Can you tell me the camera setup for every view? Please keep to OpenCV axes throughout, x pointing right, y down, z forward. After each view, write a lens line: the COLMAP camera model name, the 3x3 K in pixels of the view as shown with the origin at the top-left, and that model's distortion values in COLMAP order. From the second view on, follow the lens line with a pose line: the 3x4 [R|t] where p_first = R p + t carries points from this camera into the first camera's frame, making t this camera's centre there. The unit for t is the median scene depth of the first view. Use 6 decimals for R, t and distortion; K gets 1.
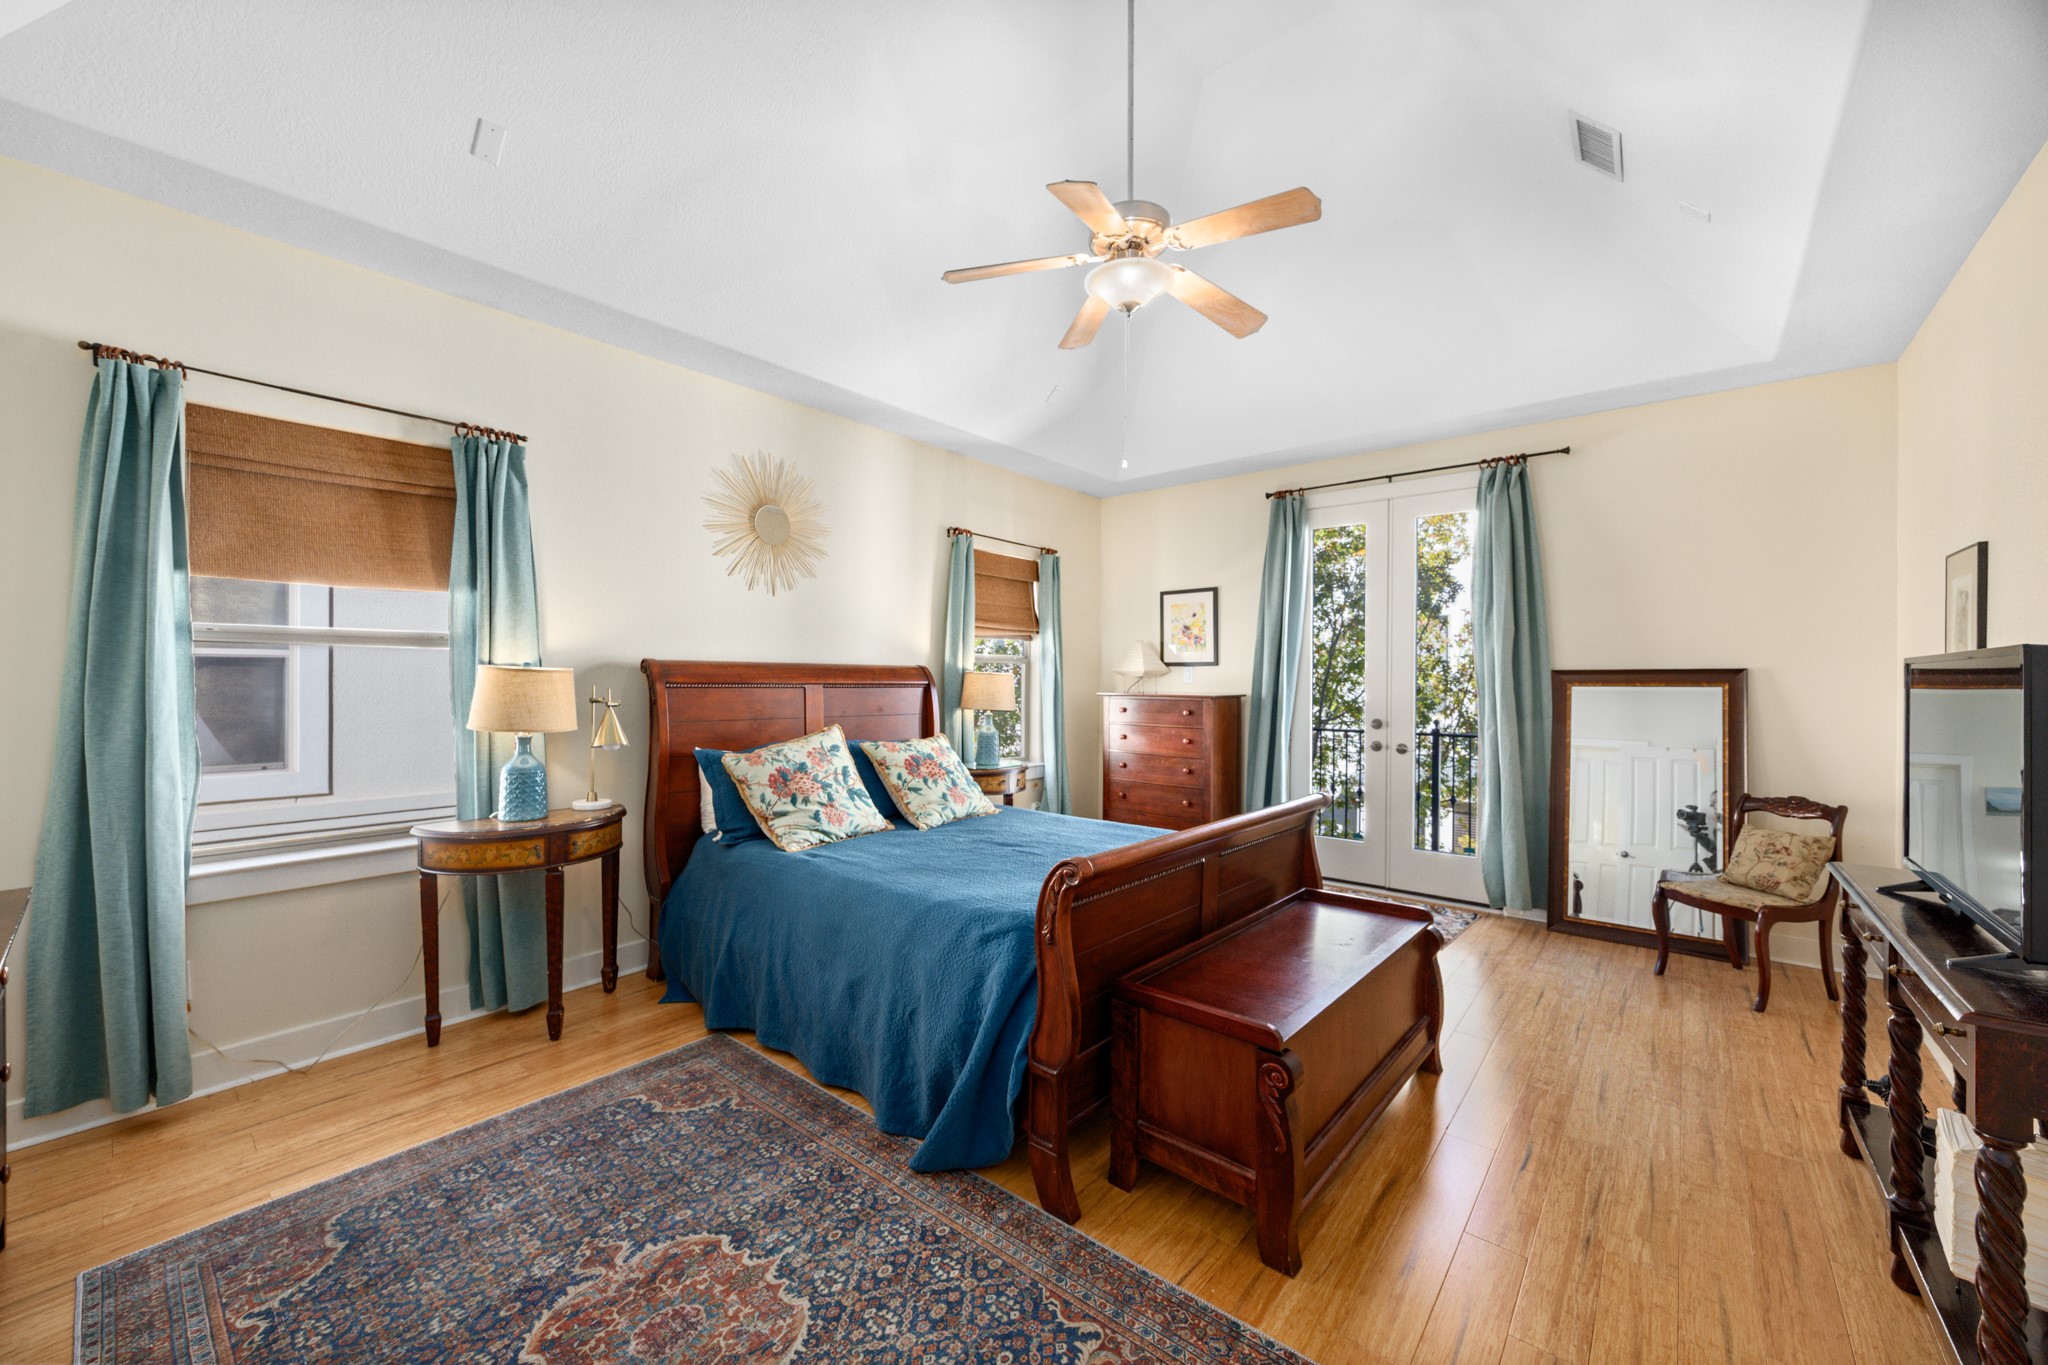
lens RADIAL K [[793.7, 0, 1014.7], [0, 793.7, 680.2], [0, 0, 1]] dist [-0.002370, -0.000170]
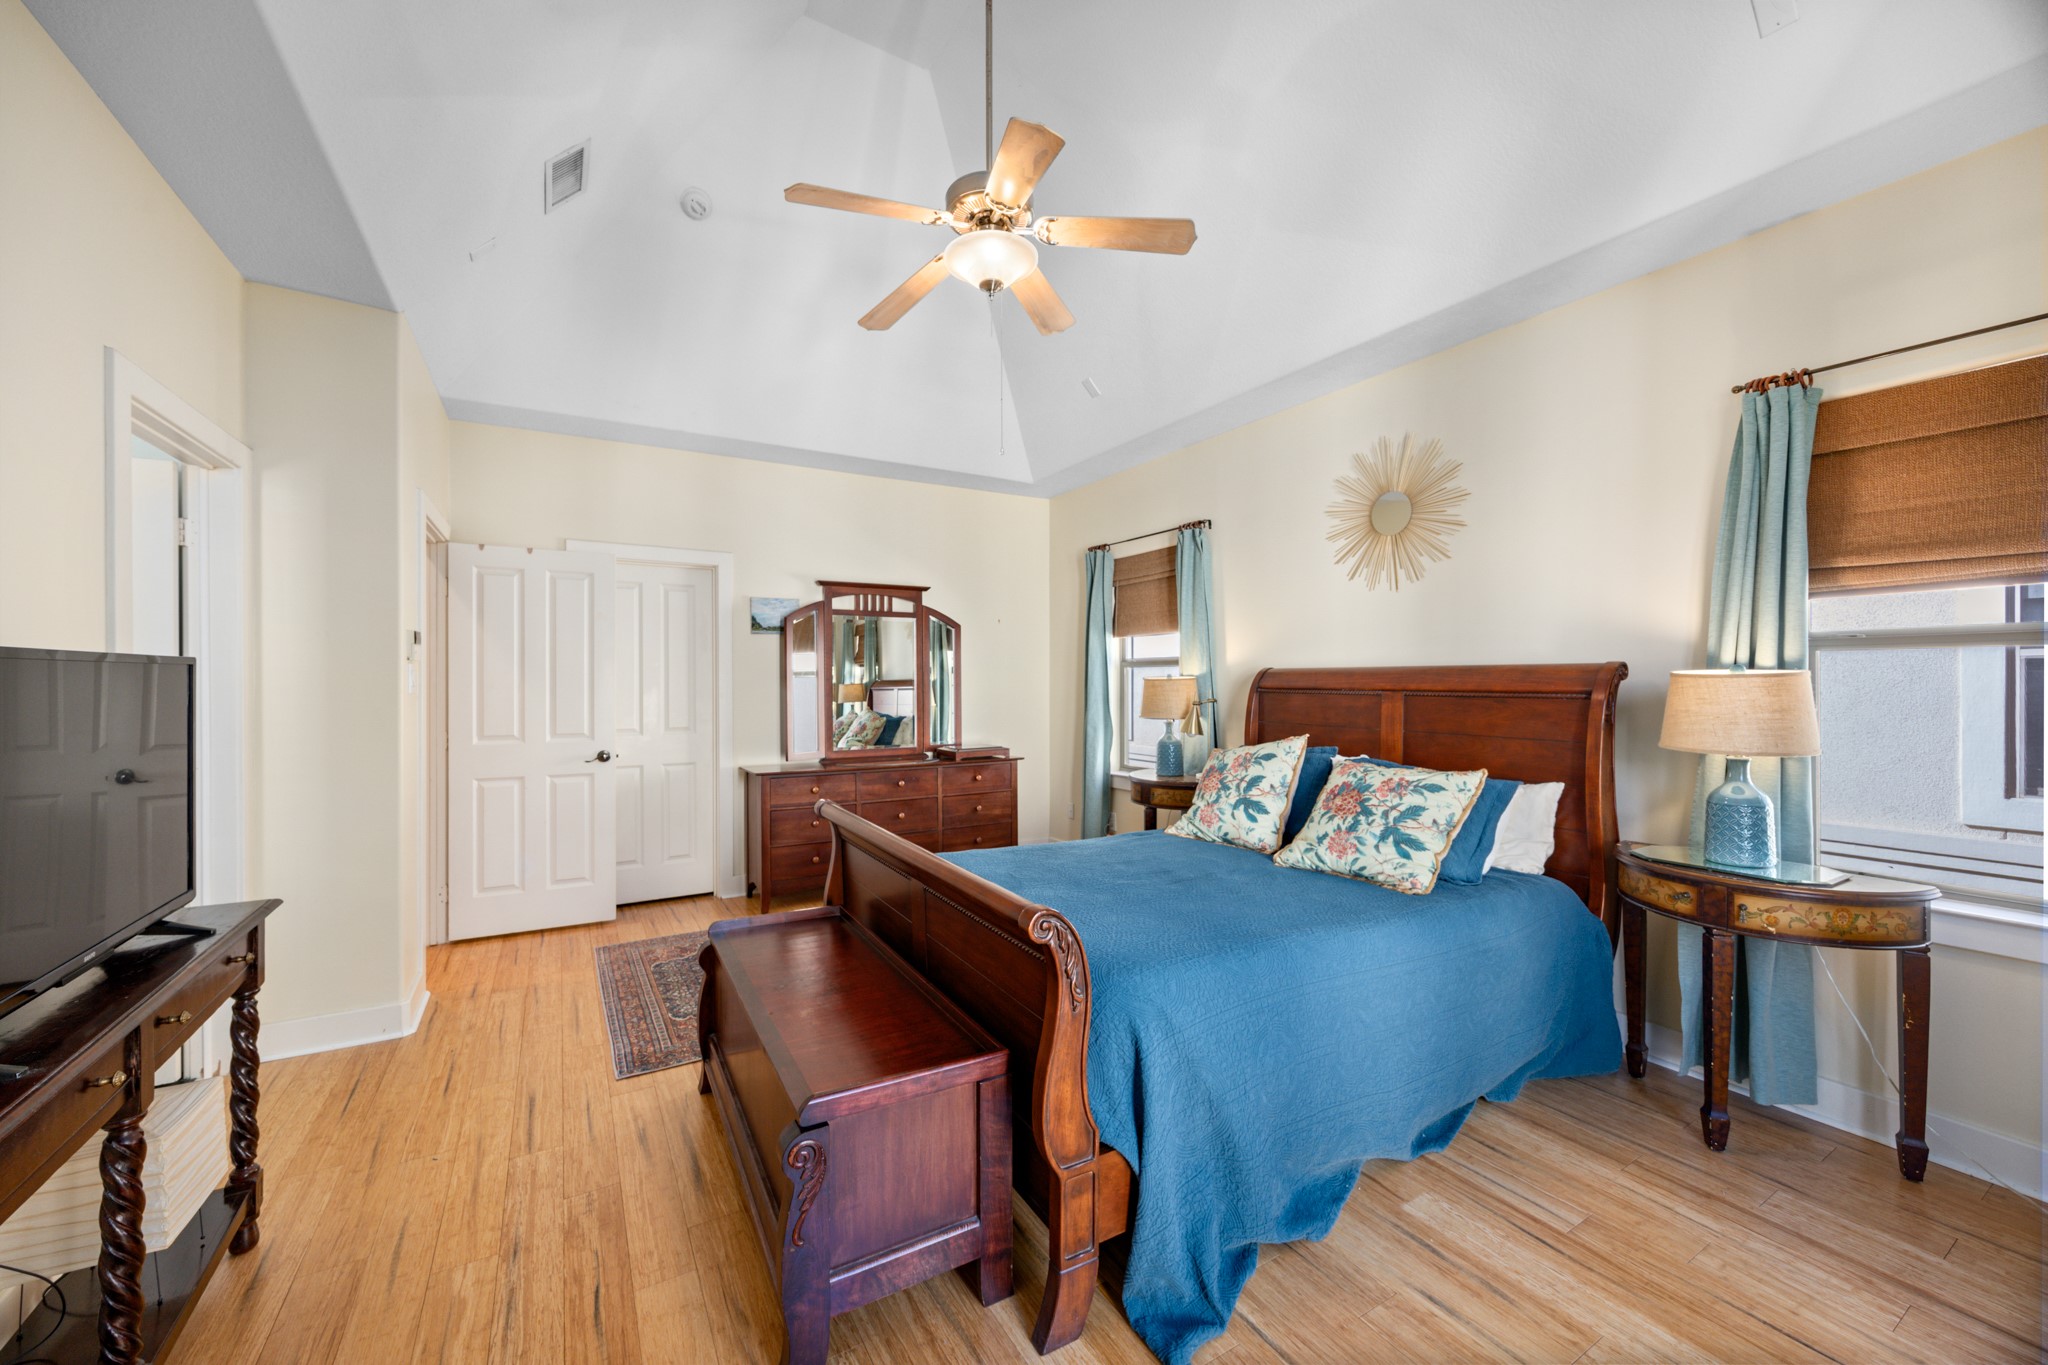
lens RADIAL K [[793.7, 0, 1017.0], [0, 793.7, 687.4], [0, 0, 1]] dist [-0.002370, -0.000170]
pose [[-0.346819, 0.011343, -0.937863, 0.714267], [0.009614, 0.999917, 0.008538, -0.010201], [0.937883, -0.006056, -0.346899, 0.947940]]
